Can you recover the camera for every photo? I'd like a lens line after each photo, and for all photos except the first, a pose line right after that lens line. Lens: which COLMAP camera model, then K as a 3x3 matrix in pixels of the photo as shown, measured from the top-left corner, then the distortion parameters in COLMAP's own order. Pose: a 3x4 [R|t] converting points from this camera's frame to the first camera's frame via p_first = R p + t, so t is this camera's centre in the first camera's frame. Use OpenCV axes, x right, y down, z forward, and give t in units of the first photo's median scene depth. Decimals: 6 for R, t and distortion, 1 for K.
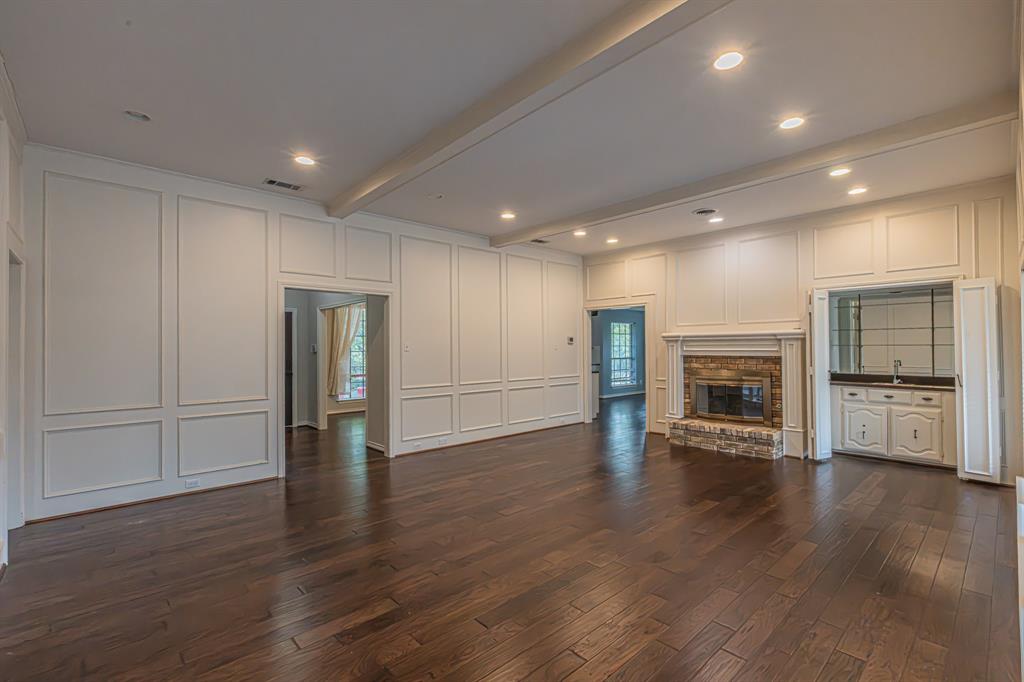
lens RADIAL K [[468.3, 0, 507.0], [0, 468.3, 342.7], [0, 0, 1]] dist [-0.009267, 0.000492]
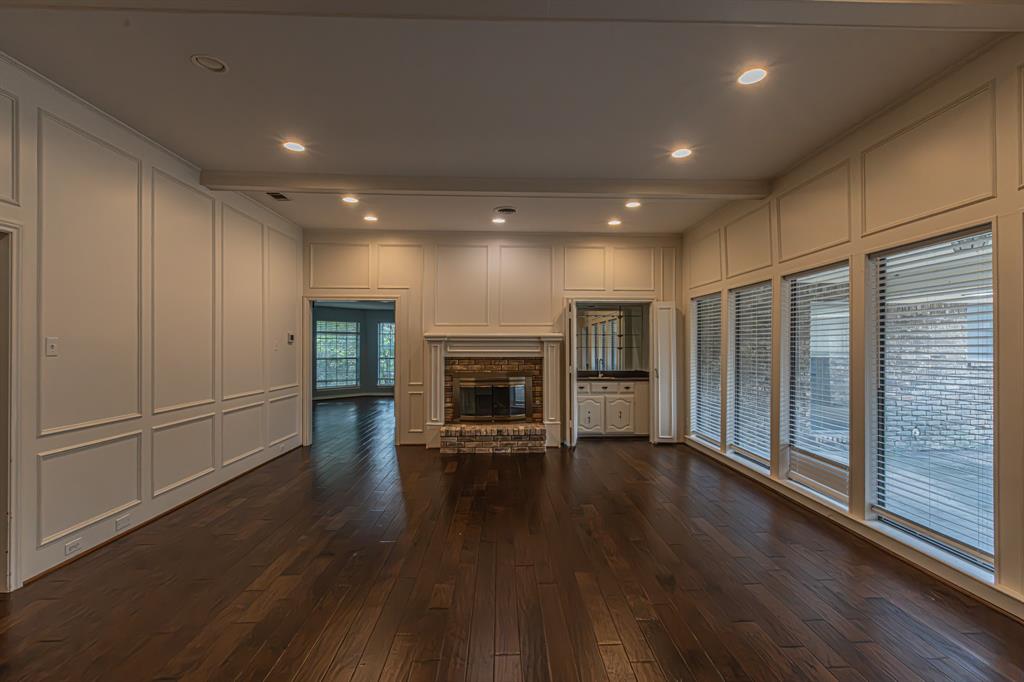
lens RADIAL K [[468.3, 0, 525.2], [0, 468.3, 341.7], [0, 0, 1]] dist [-0.009267, 0.000492]
pose [[0.623747, 0.013838, 0.781504, -0.291924], [-0.012014, 0.999895, -0.008116, 0.002321], [-0.781534, -0.004327, 0.623847, 0.333297]]
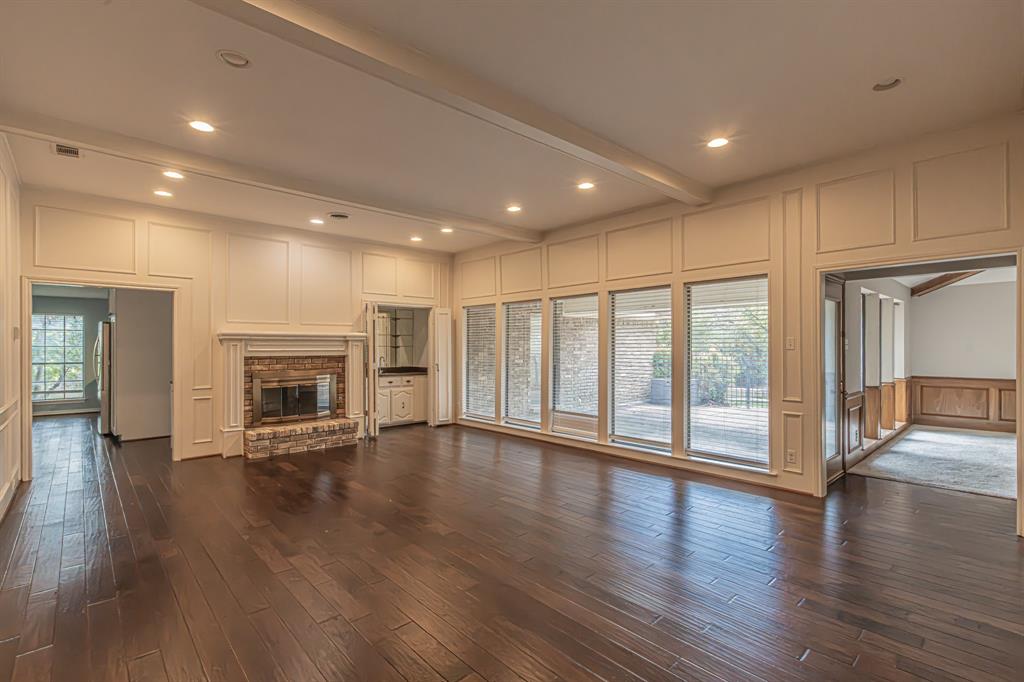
lens RADIAL K [[468.3, 0, 514.5], [0, 468.3, 347.1], [0, 0, 1]] dist [-0.009267, 0.000492]
pose [[-0.032283, 0.006530, 0.999457, -0.576040], [-0.006224, 0.999958, -0.006735, 0.013423], [-0.999459, -0.006438, -0.032241, 0.600554]]
